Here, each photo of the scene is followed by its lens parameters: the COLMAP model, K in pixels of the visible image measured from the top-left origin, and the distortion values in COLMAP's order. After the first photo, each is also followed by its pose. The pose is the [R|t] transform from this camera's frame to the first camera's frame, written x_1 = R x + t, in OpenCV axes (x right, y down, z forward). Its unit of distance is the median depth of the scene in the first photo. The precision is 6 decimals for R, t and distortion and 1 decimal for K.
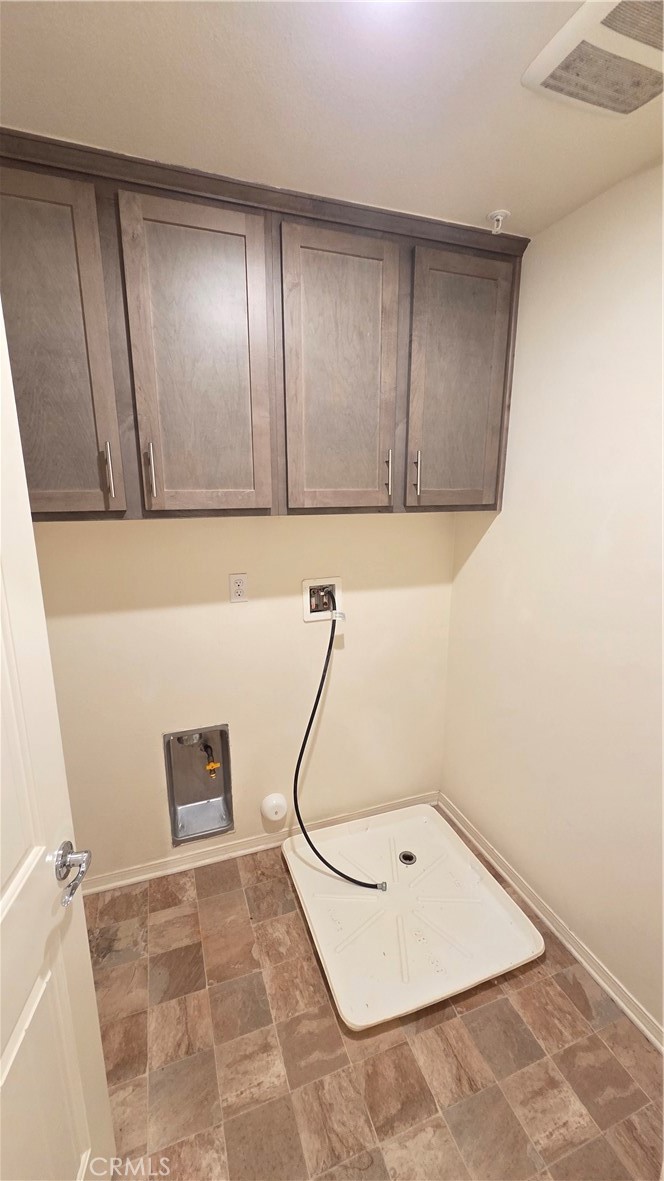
lens RADIAL K [[484.0, 0, 331.8], [0, 484.0, 595.3], [0, 0, 1]] dist [0.004197, -0.000762]
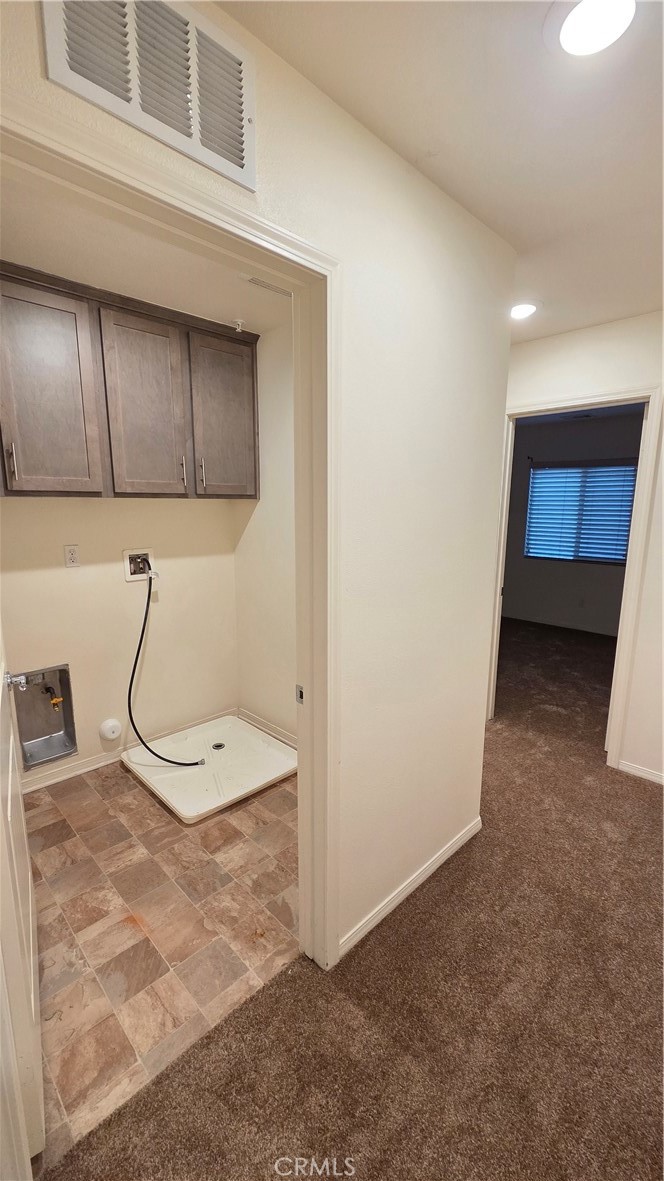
lens RADIAL K [[484.0, 0, 334.8], [0, 484.0, 593.1], [0, 0, 1]] dist [0.004197, -0.000762]
pose [[0.909423, -0.071866, 0.409616, -0.102130], [0.090124, 0.995606, -0.025415, 0.211076], [-0.405989, 0.060029, 0.911904, -0.564989]]
